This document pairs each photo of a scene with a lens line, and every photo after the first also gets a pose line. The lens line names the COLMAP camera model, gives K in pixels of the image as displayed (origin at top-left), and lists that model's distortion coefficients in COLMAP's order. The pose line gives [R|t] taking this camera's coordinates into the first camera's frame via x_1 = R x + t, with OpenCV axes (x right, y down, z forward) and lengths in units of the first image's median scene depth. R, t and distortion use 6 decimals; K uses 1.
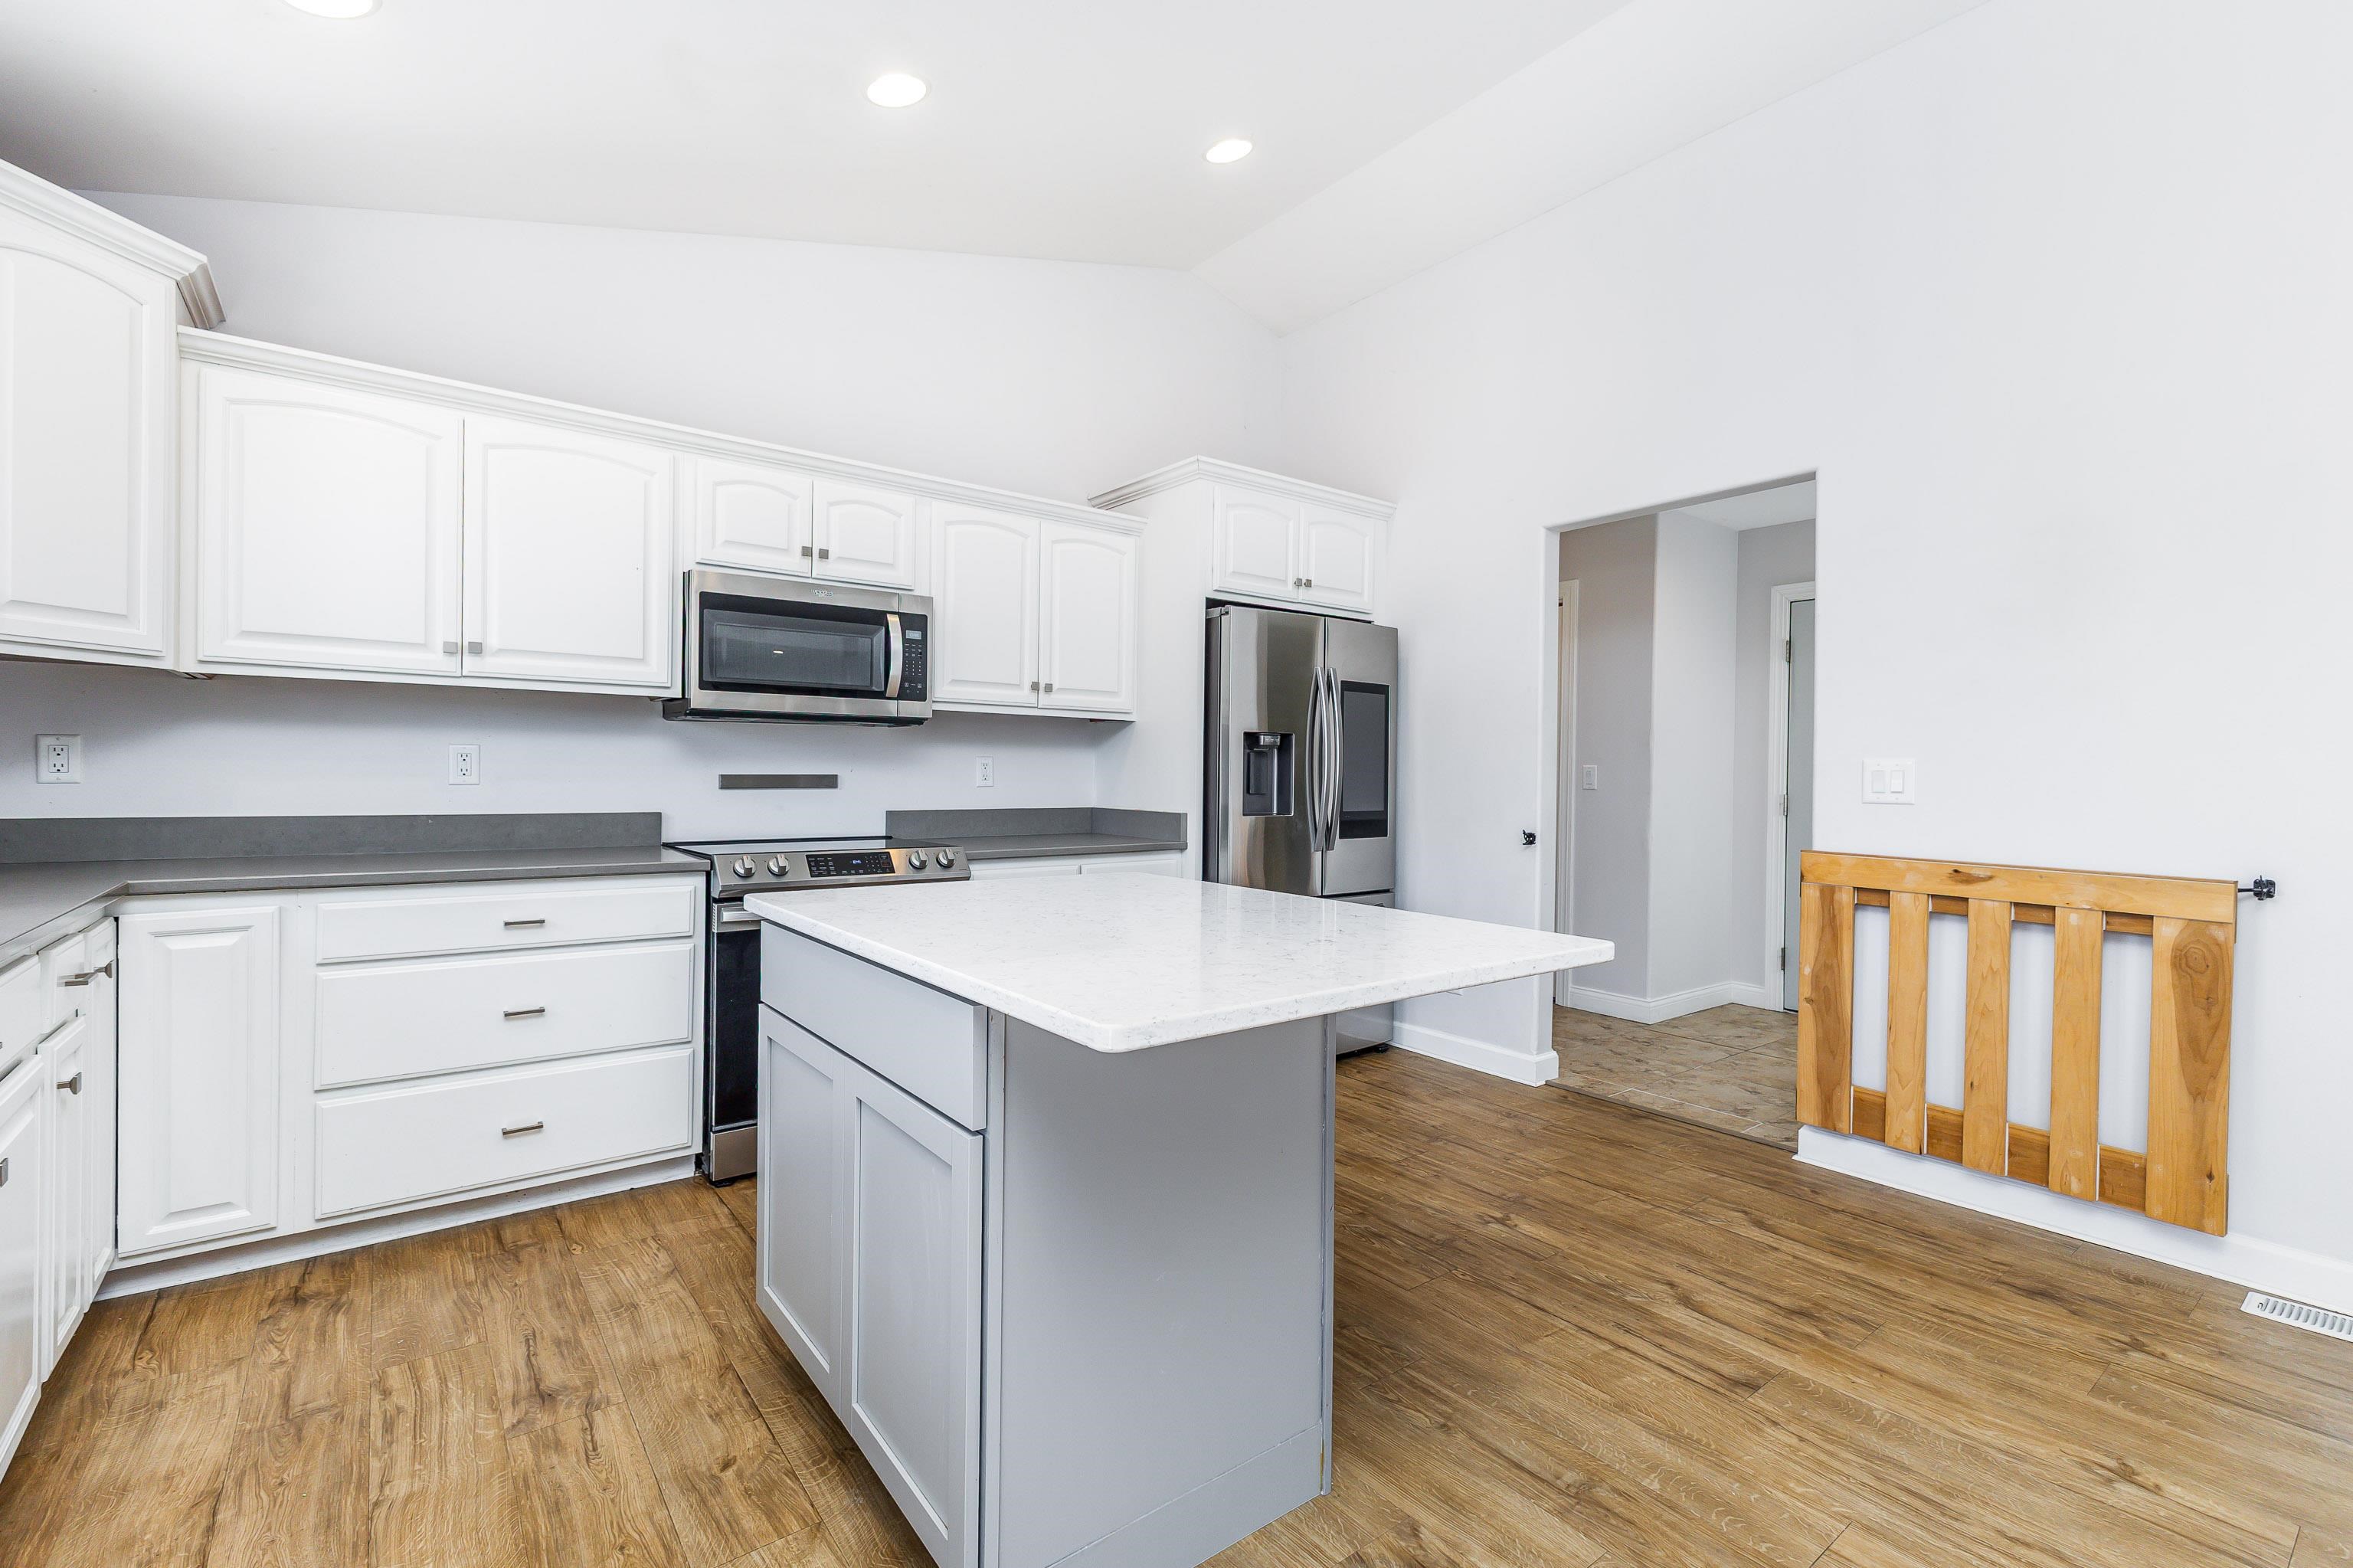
lens RADIAL K [[1034.8, 0, 1170.5], [0, 1034.8, 777.3], [0, 0, 1]] dist [0.014762, -0.004693]
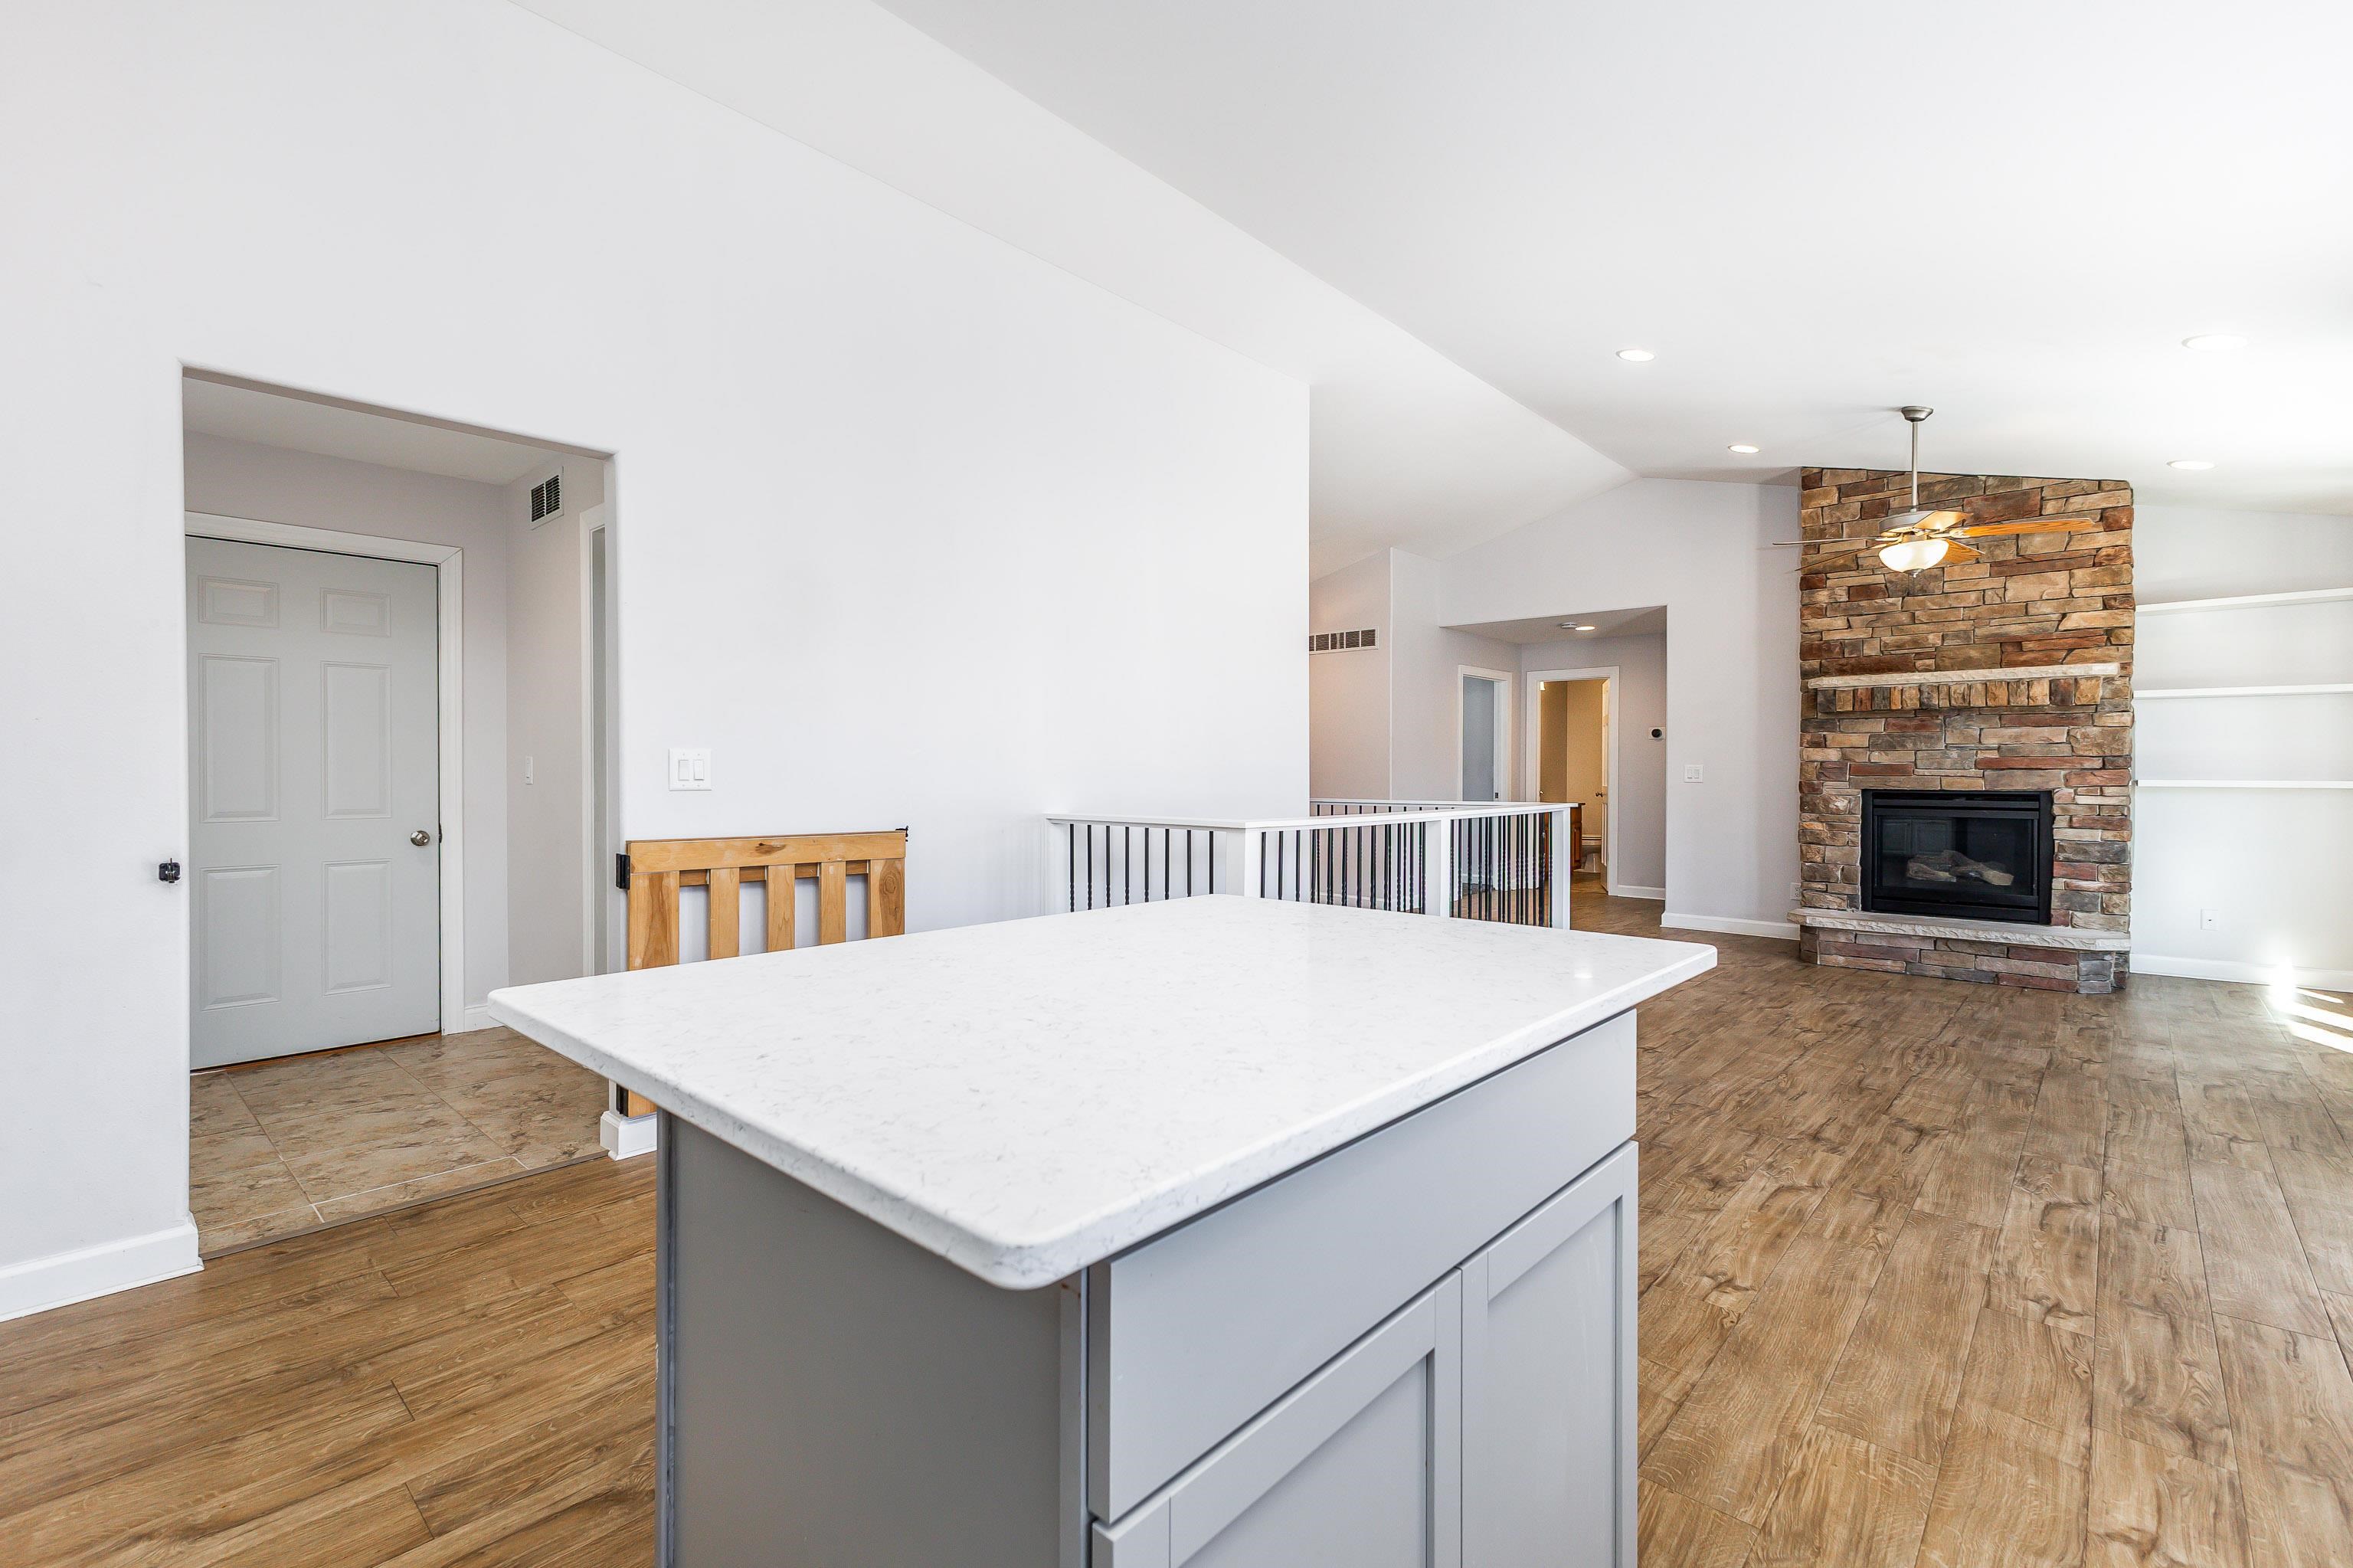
lens RADIAL K [[1034.8, 0, 1177.8], [0, 1034.8, 776.9], [0, 0, 1]] dist [0.014762, -0.004693]
pose [[-0.176969, -0.019424, 0.984025, -0.456153], [0.002395, 0.999794, 0.020166, -0.009448], [-0.984213, 0.005925, -0.176886, 0.676595]]
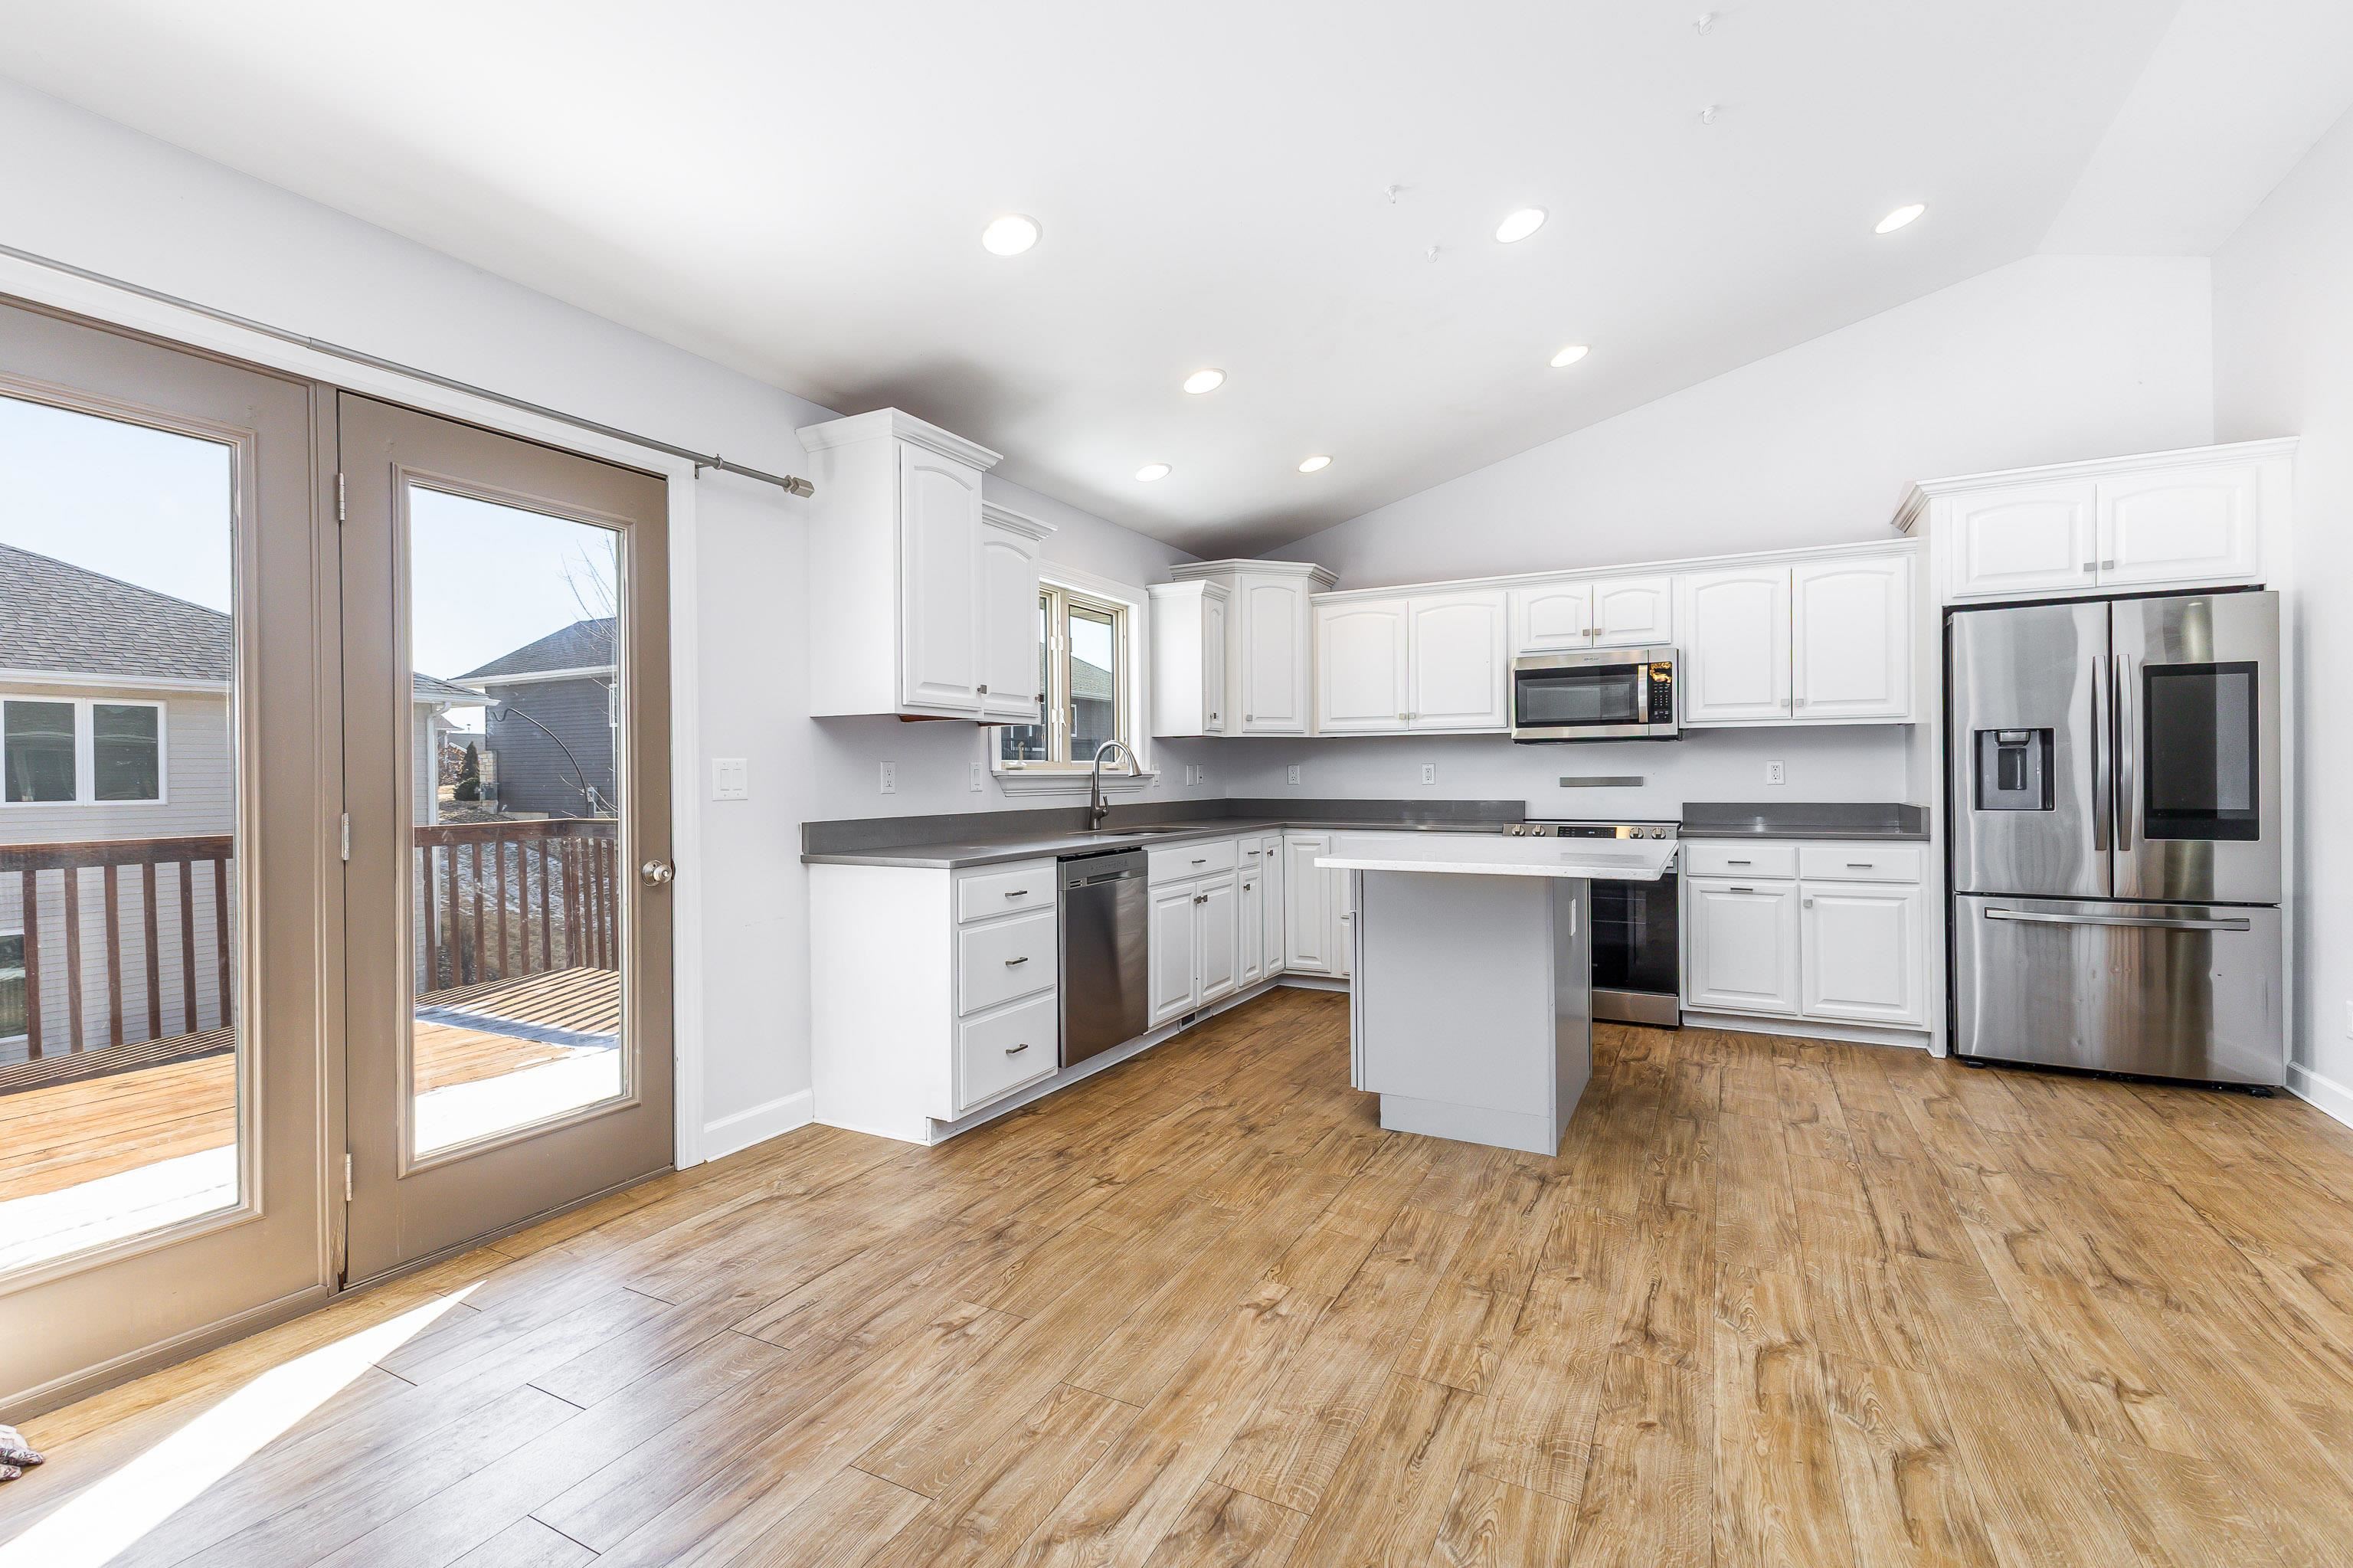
lens RADIAL K [[1034.8, 0, 1176.1], [0, 1034.8, 778.5], [0, 0, 1]] dist [0.014762, -0.004693]
pose [[0.414257, -0.012832, -0.910069, 0.865019], [0.007549, 0.999915, -0.010663, 0.012649], [0.910129, -0.002453, 0.414319, -0.214183]]
